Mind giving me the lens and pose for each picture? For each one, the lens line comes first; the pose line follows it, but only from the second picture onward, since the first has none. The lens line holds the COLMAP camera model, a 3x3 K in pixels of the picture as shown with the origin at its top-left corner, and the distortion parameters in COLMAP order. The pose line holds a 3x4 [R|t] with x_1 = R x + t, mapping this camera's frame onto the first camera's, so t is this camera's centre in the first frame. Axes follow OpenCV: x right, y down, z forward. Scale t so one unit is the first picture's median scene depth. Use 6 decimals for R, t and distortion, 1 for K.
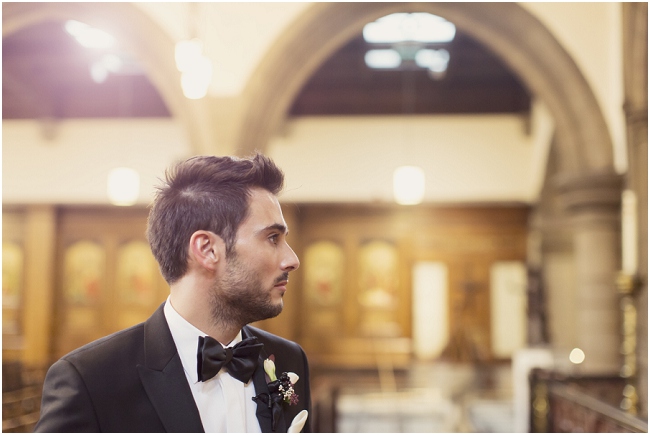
lens RADIAL K [[931.6, 0, 321.8], [0, 931.6, 218.7], [0, 0, 1]] dist [0.044245, 0.000000]
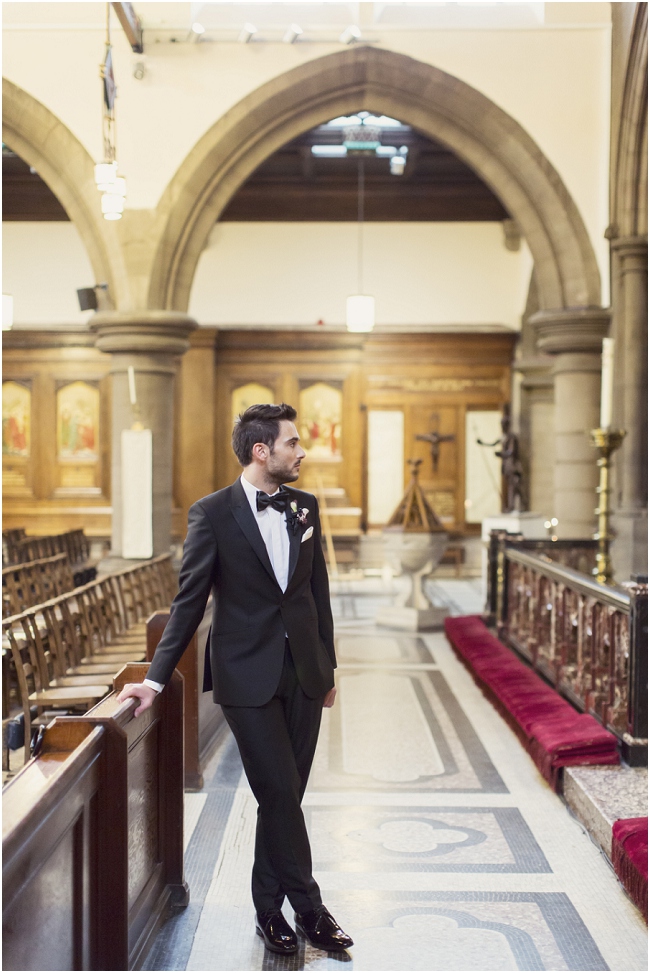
lens RADIAL K [[1394.6, 0, 325.7], [0, 1394.6, 486.5], [0, 0, 1]] dist [0.044245, 0.000000]
pose [[0.997678, 0.002059, 0.068075, -0.025246], [-0.009813, 0.993458, 0.113776, -0.032493], [-0.067395, -0.114180, 0.991171, -0.281484]]
